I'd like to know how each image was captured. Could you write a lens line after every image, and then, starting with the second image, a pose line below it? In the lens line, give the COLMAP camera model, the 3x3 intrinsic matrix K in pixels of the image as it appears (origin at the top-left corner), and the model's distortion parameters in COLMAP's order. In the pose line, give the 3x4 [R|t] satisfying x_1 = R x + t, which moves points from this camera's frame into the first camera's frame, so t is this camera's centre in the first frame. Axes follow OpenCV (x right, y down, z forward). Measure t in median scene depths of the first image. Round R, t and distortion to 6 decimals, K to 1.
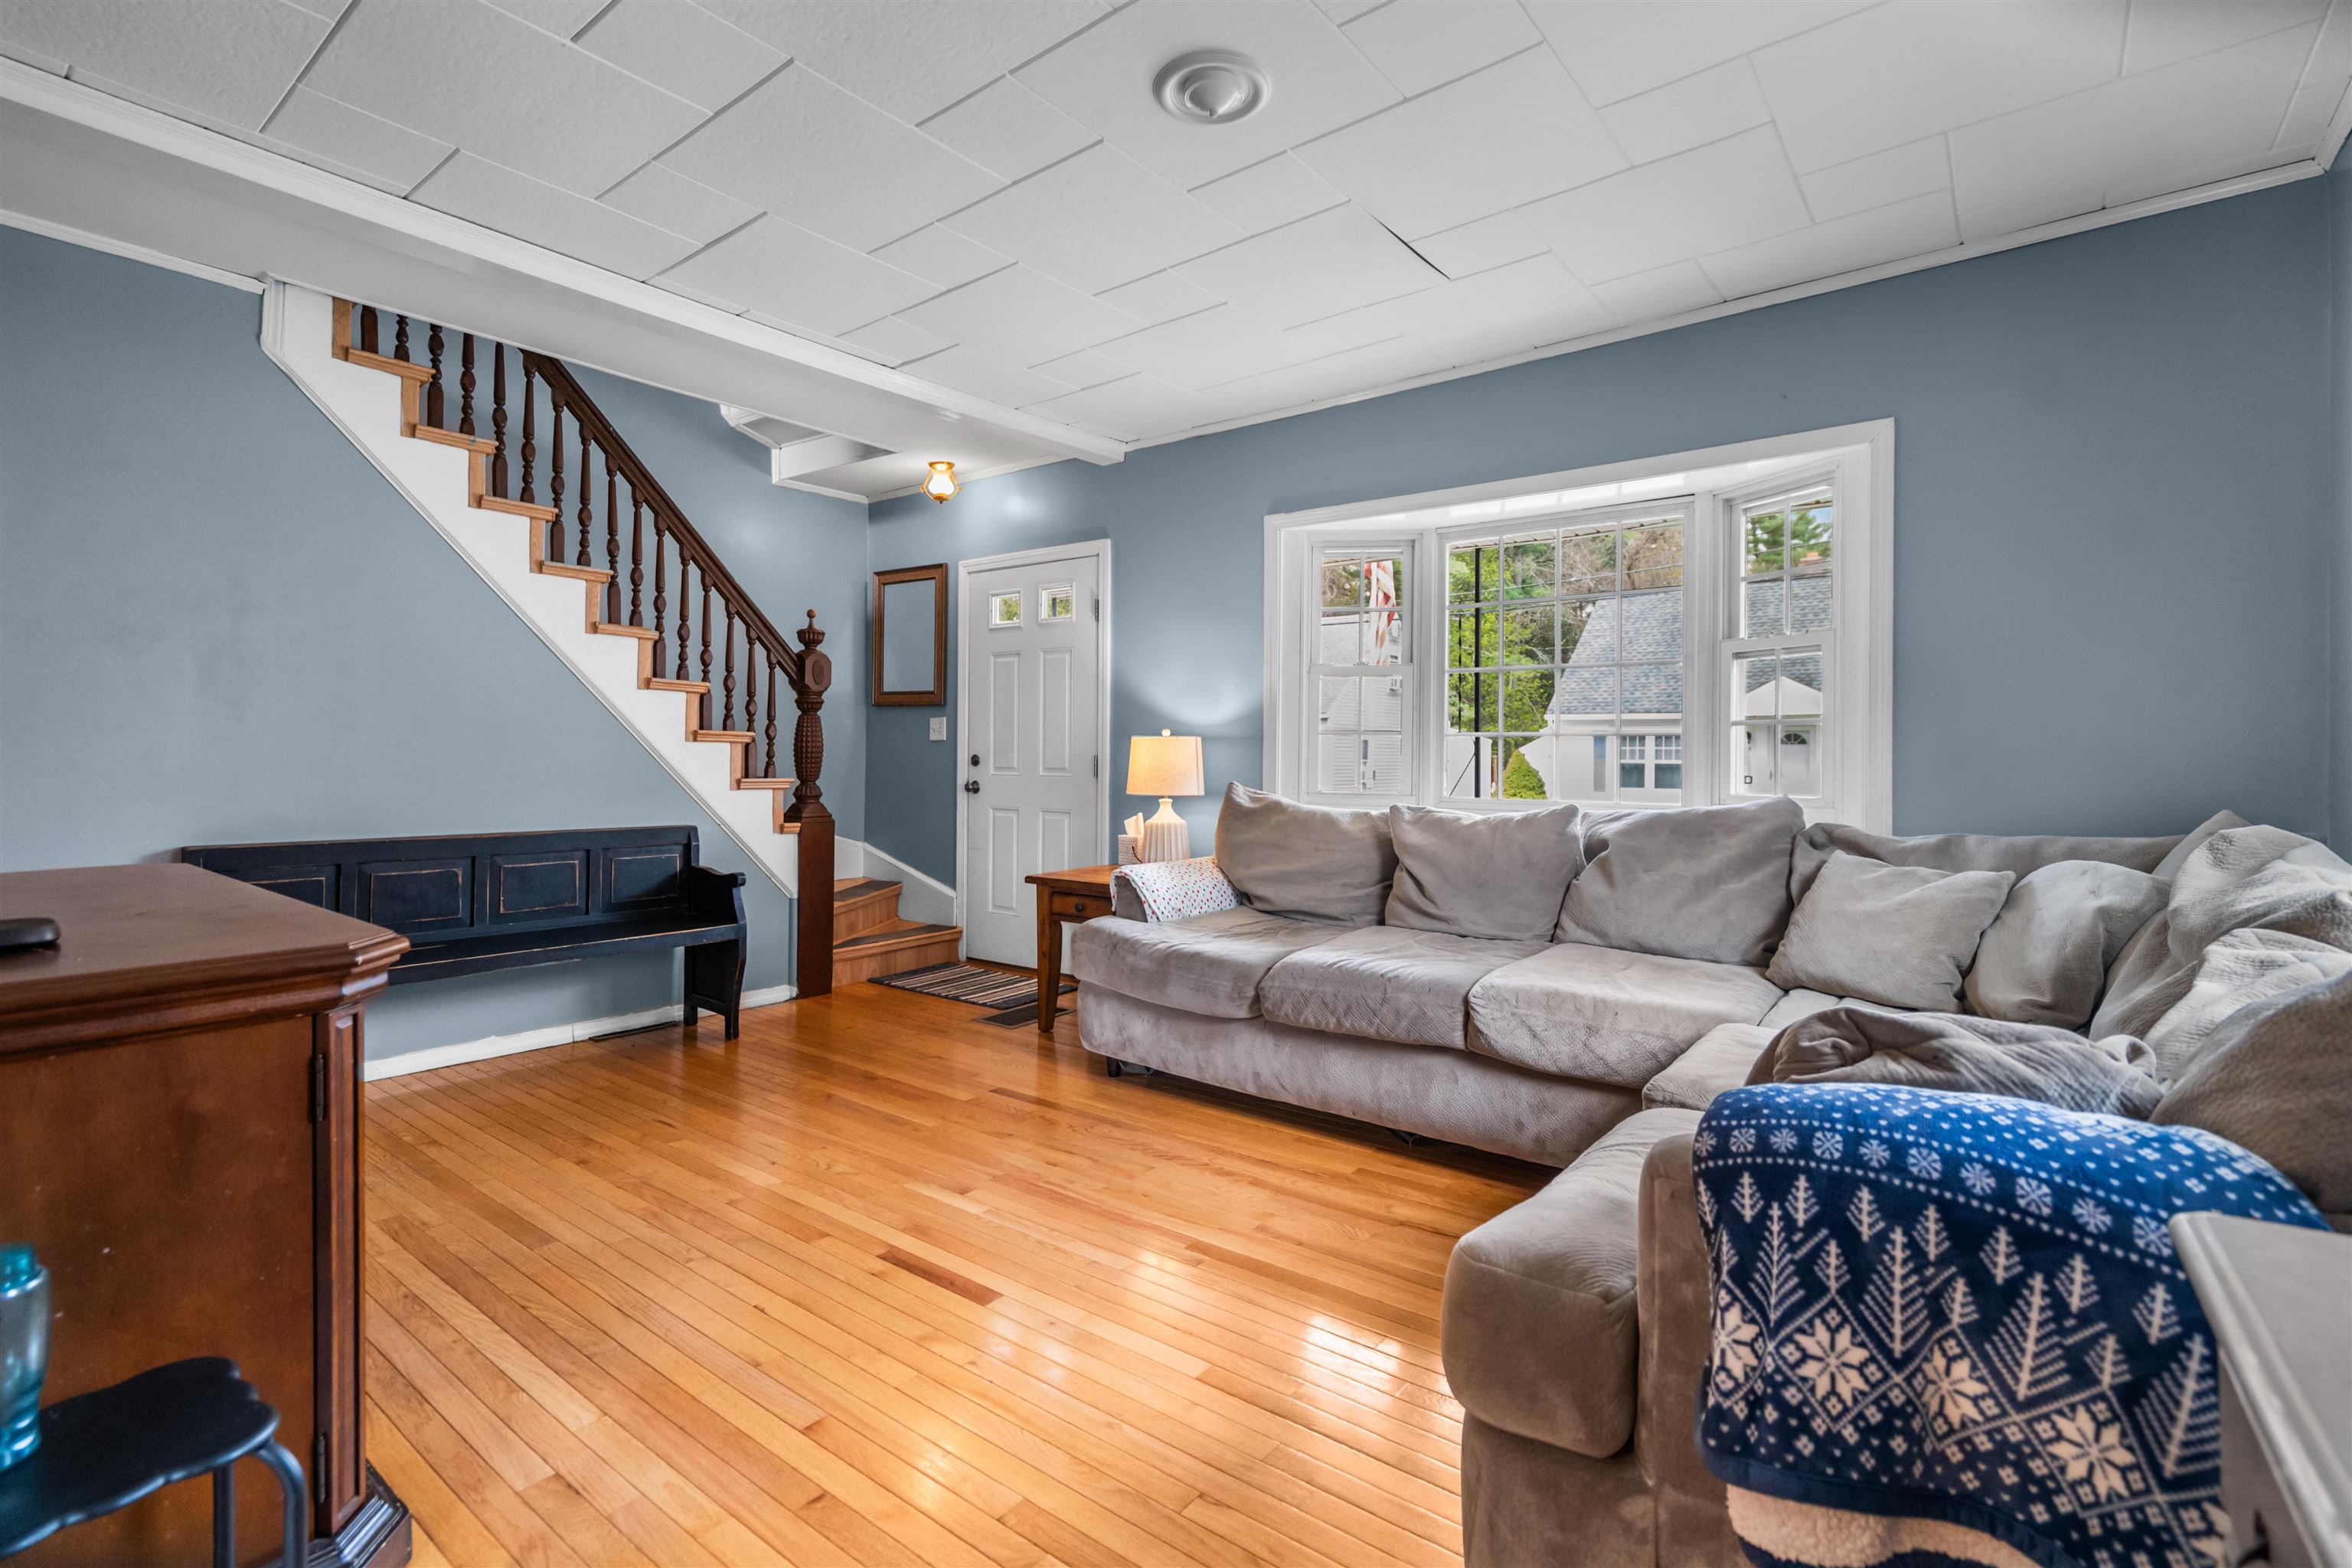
lens RADIAL K [[1078.6, 0, 1180.7], [0, 1078.6, 775.1], [0, 0, 1]] dist [0.000776, 0.000093]
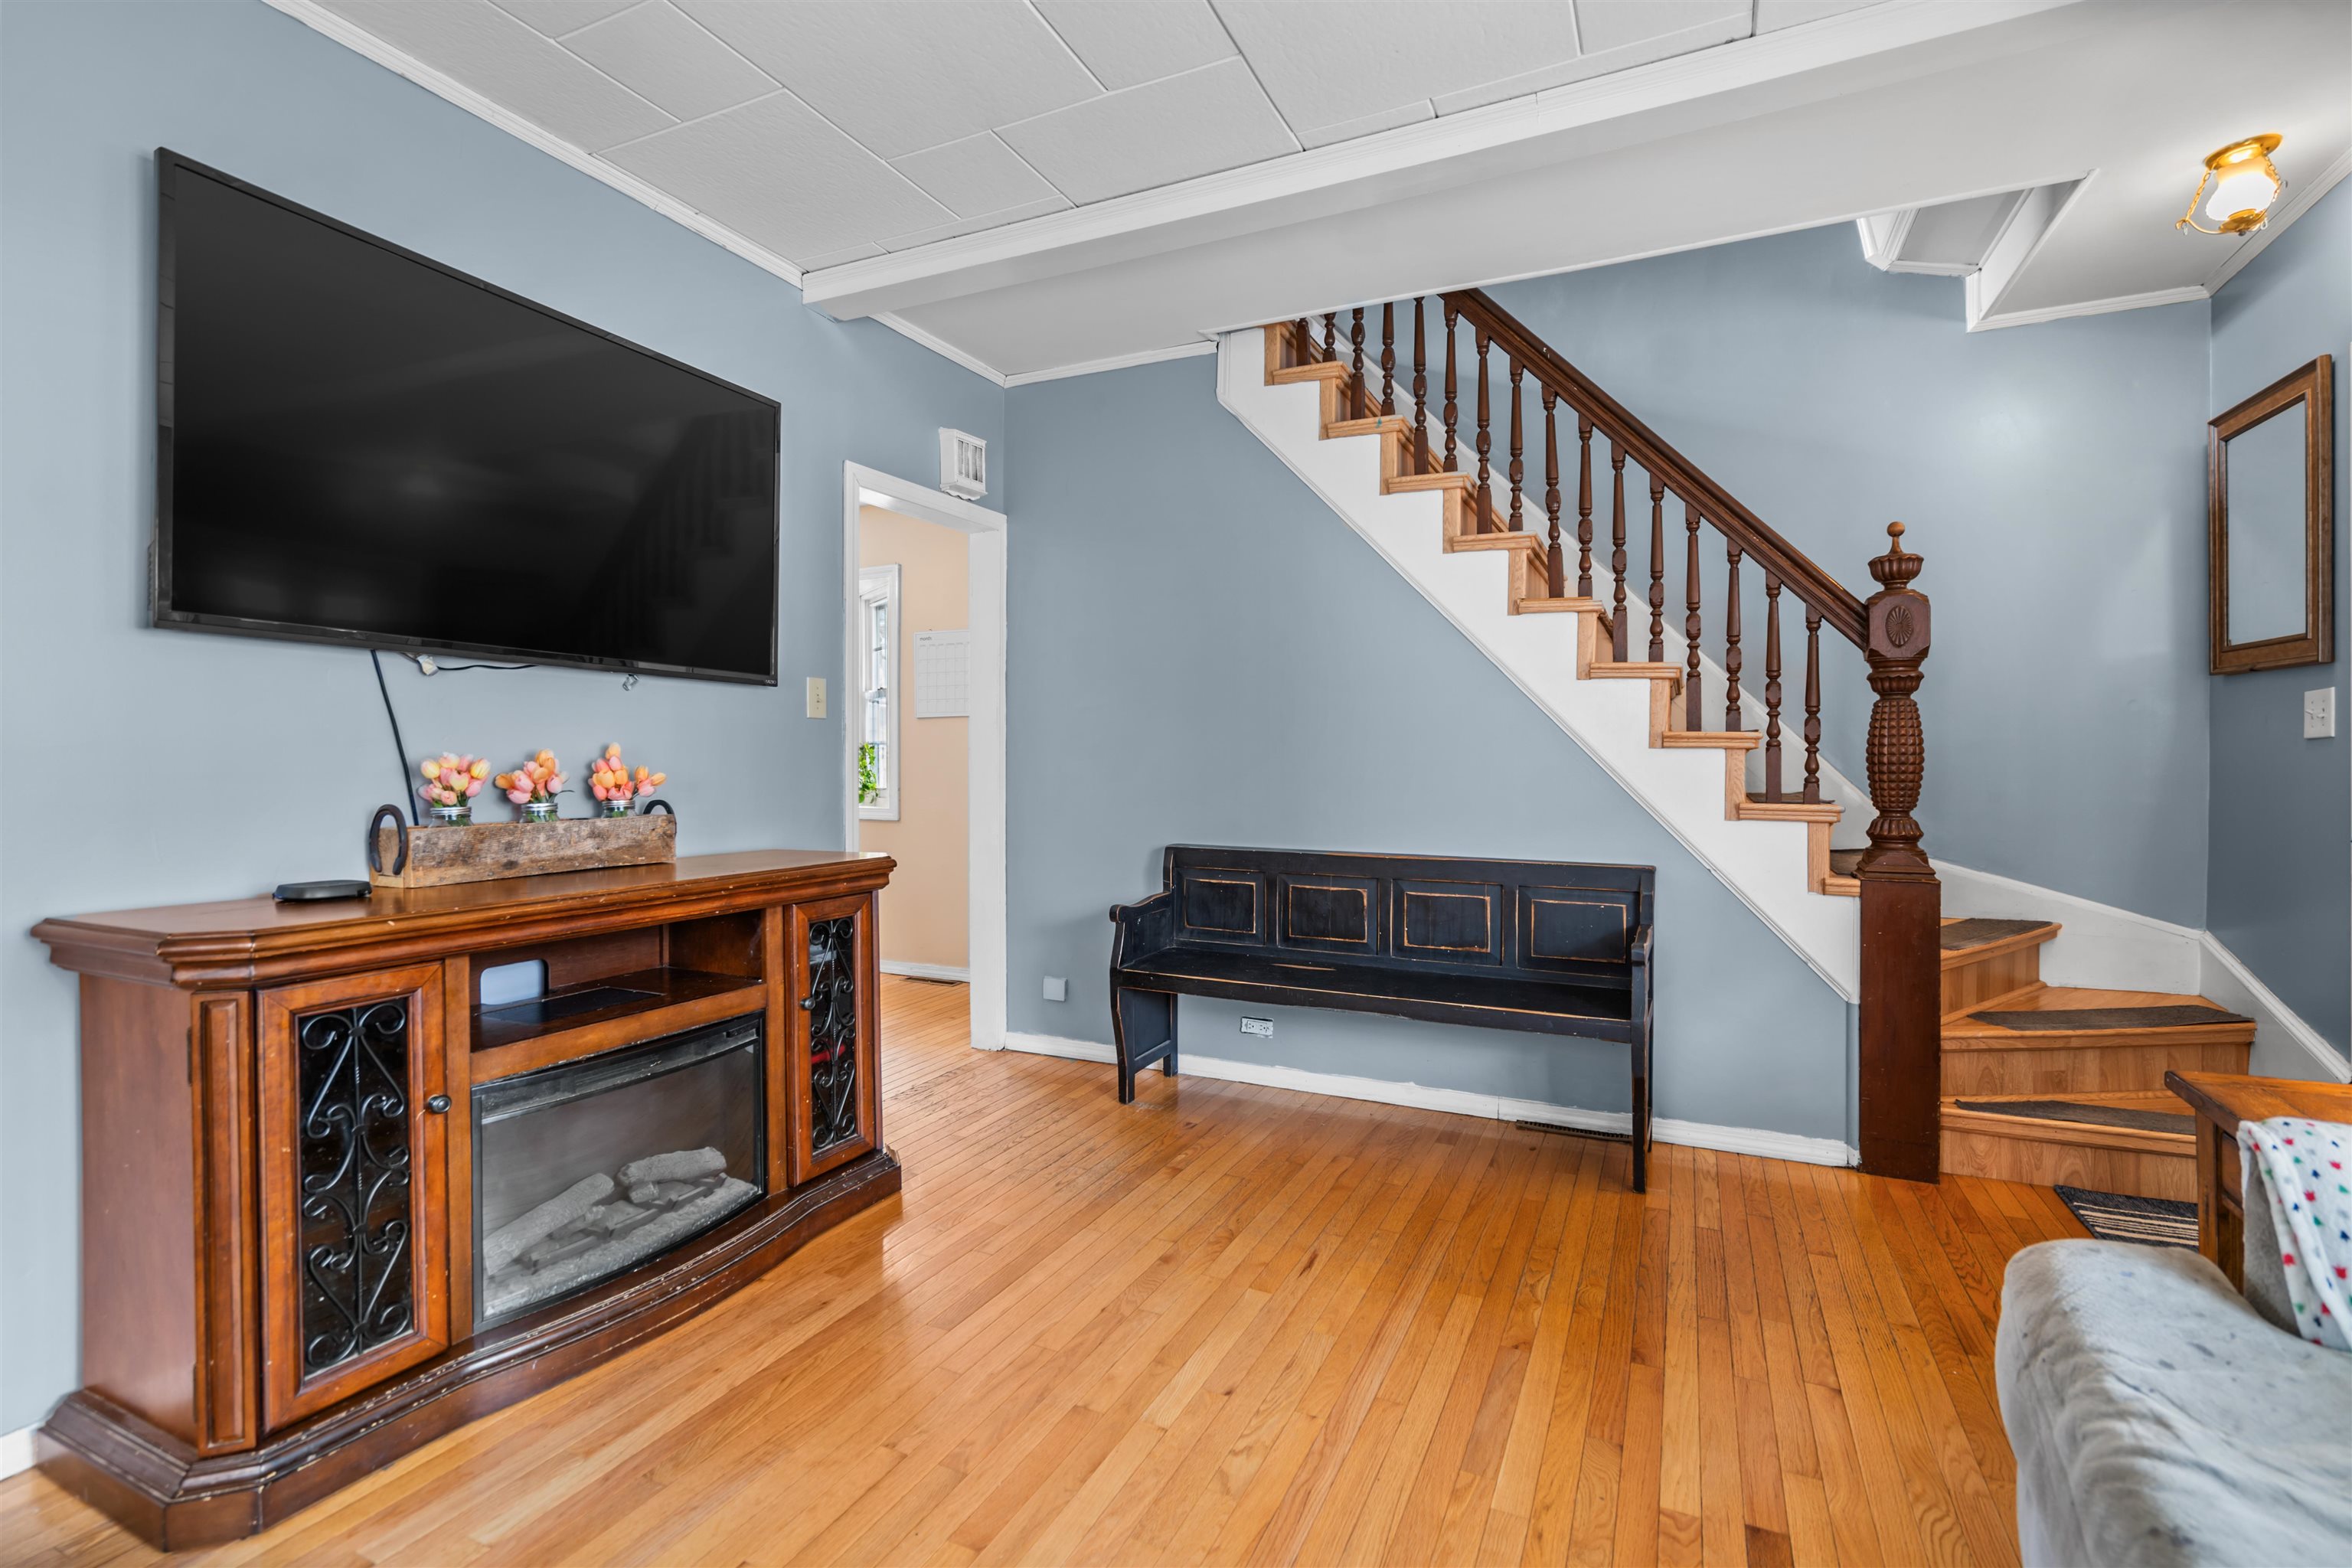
lens RADIAL K [[1078.6, 0, 1180.7], [0, 1078.6, 775.1], [0, 0, 1]] dist [0.000776, 0.000093]
pose [[0.222061, 0.009519, -0.974986, 0.175955], [-0.020986, 0.999767, 0.004981, -0.011300], [0.974807, 0.019355, 0.222209, 0.581789]]
